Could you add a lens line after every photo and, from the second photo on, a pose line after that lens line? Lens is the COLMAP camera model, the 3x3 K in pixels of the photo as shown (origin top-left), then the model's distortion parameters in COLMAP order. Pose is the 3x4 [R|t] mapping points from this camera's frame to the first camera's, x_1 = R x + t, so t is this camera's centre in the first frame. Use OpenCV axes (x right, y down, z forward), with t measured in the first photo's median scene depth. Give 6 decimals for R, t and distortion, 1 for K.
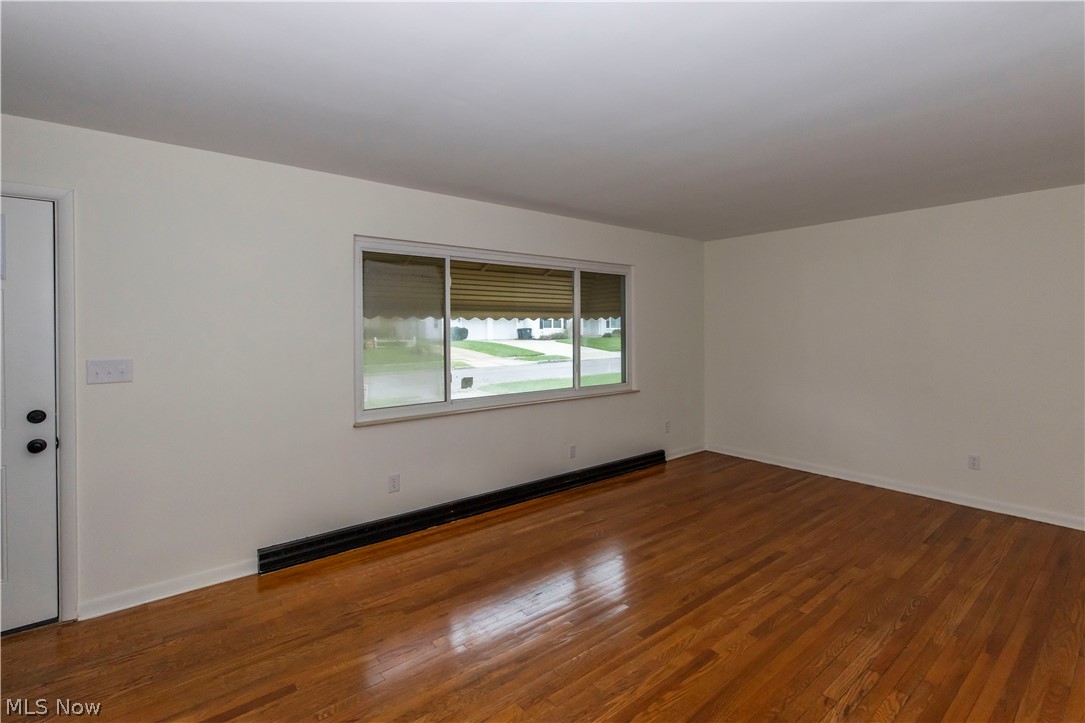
lens RADIAL K [[506.8, 0, 552.6], [0, 506.8, 325.0], [0, 0, 1]] dist [-0.005039, -0.000146]
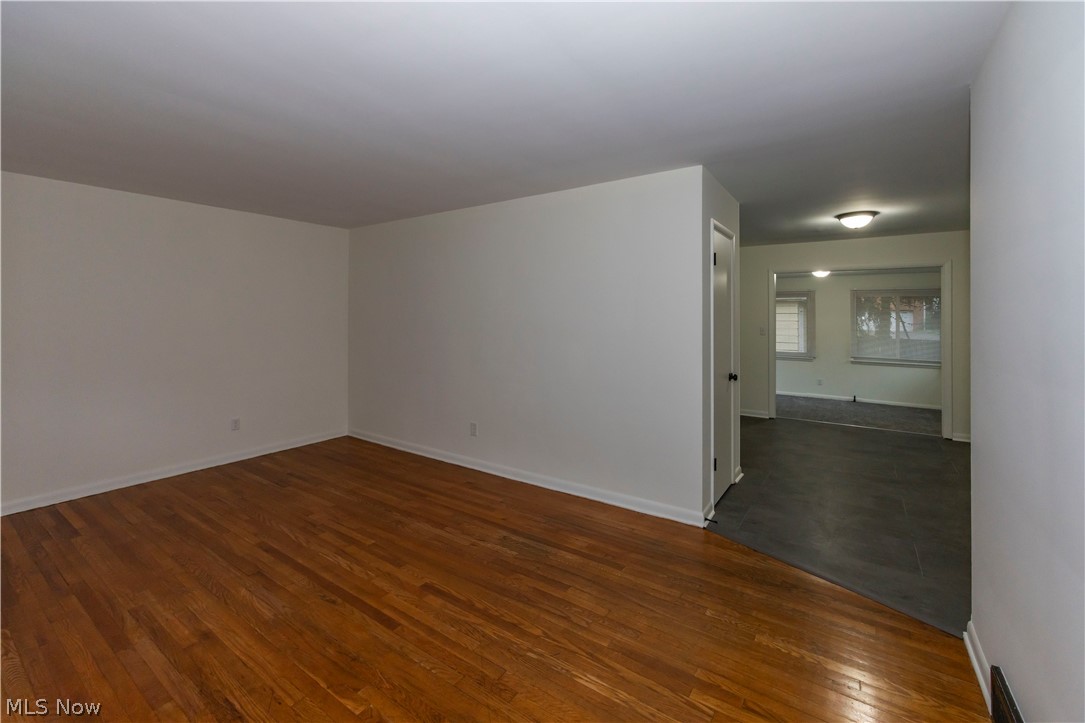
lens RADIAL K [[473.4, 0, 537.7], [0, 473.4, 357.4], [0, 0, 1]] dist [-0.011320, -0.000028]
pose [[-0.286428, -0.085239, 0.954302, -0.685741], [-0.004064, 0.996134, 0.087755, 0.002832], [-0.958093, 0.021258, -0.285667, 0.908258]]
